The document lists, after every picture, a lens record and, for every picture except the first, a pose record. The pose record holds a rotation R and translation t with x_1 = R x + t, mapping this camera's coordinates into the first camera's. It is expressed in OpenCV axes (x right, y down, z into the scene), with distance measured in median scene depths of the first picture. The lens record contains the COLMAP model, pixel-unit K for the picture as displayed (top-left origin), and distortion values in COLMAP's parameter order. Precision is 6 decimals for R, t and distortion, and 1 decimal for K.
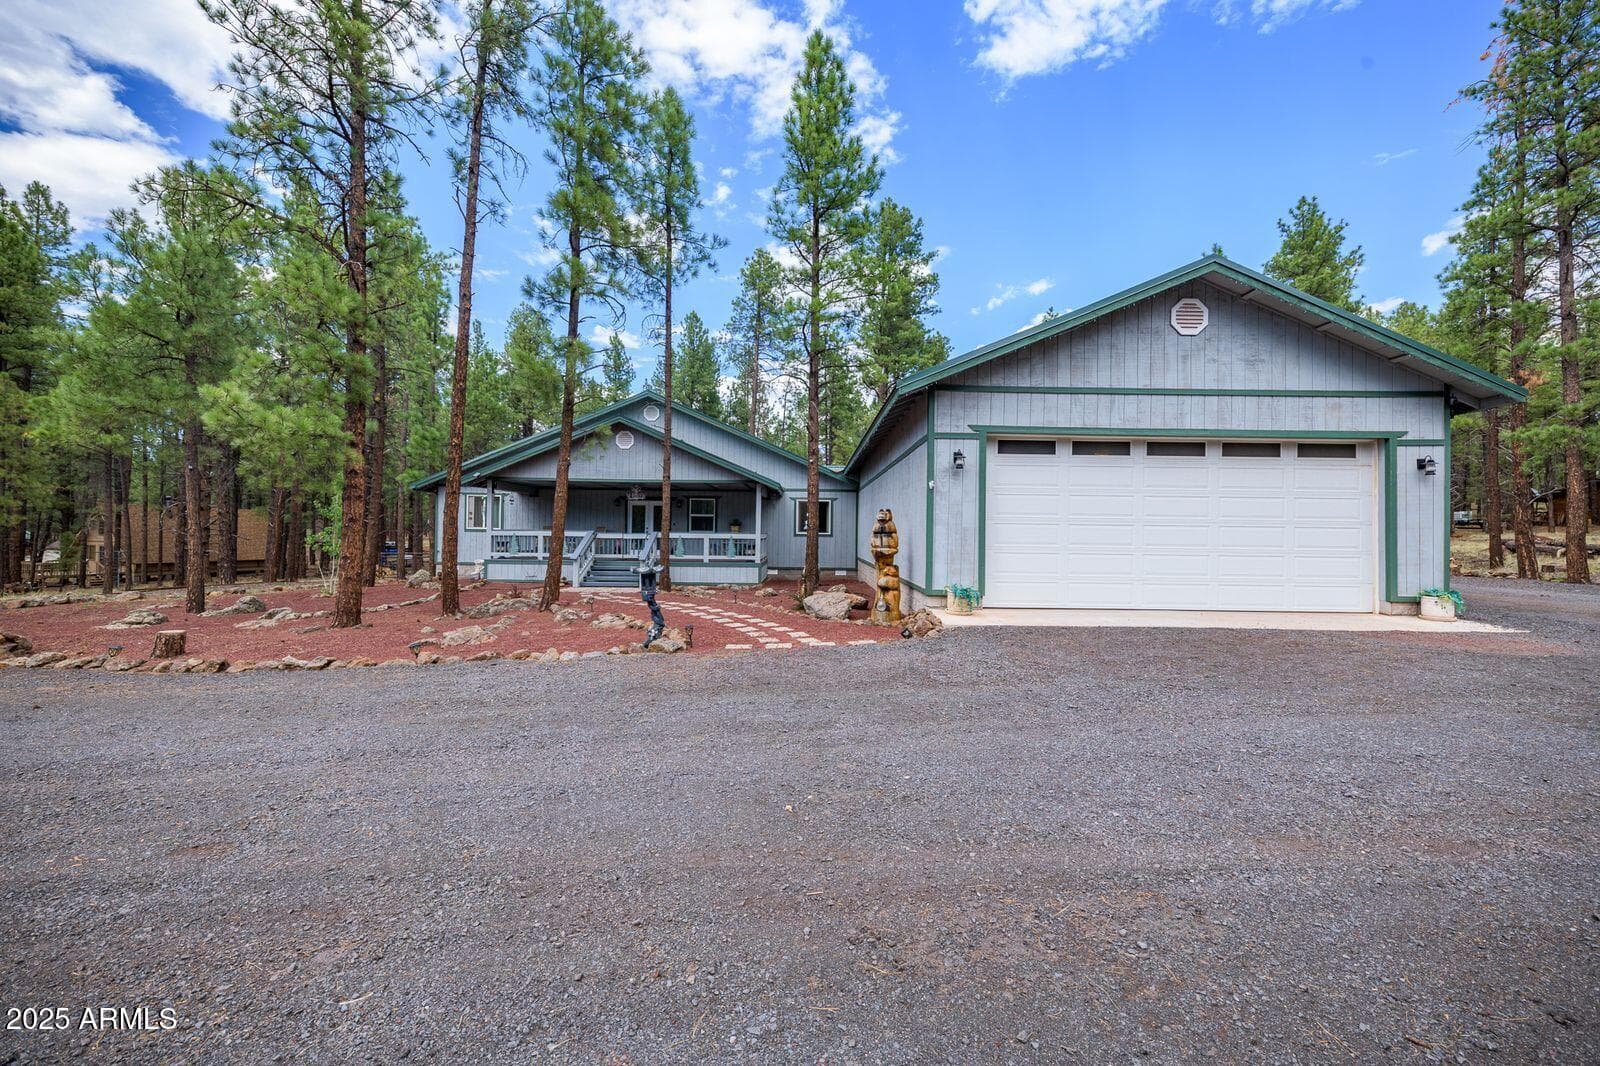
lens RADIAL K [[637.4, 0, 816.8], [0, 637.4, 532.2], [0, 0, 1]] dist [0.001185, -0.000182]
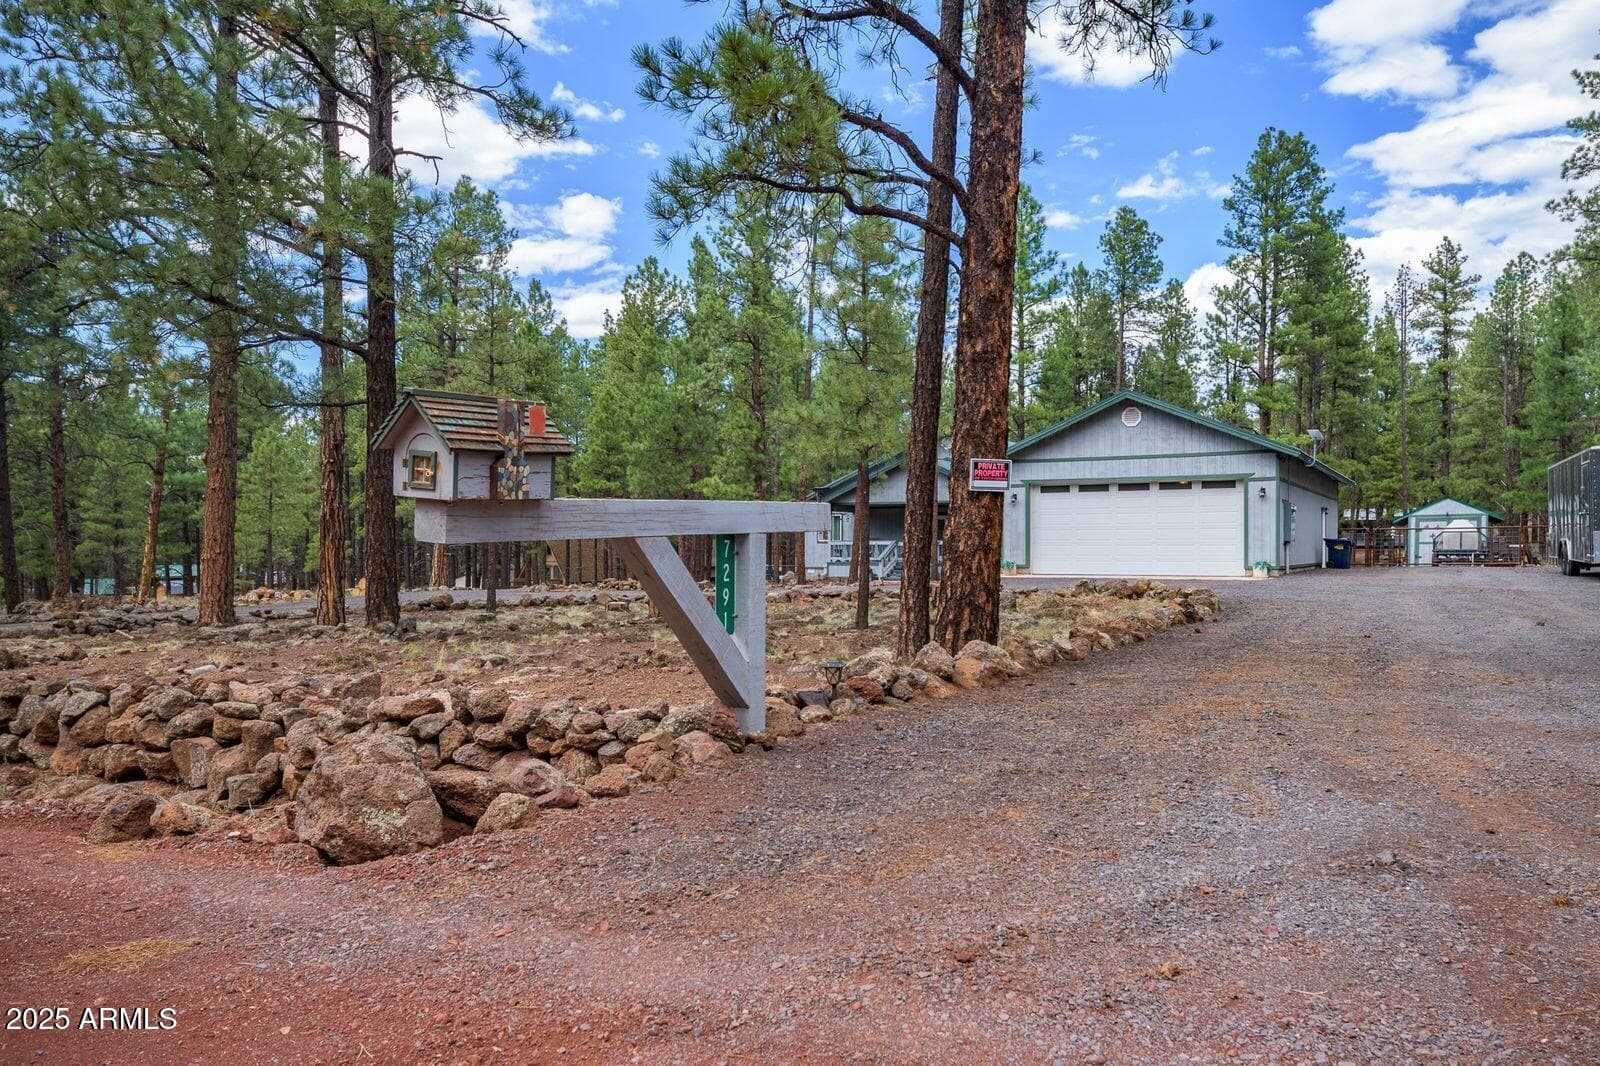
lens RADIAL K [[1183.5, 0, 843.9], [0, 1183.5, 566.3], [0, 0, 1]] dist [0.008464, 0.020937]
pose [[0.868171, -0.007774, -0.496204, 0.793667], [0.014019, 0.999862, 0.008863, 0.028455], [0.496066, -0.014651, 0.868161, -1.226849]]
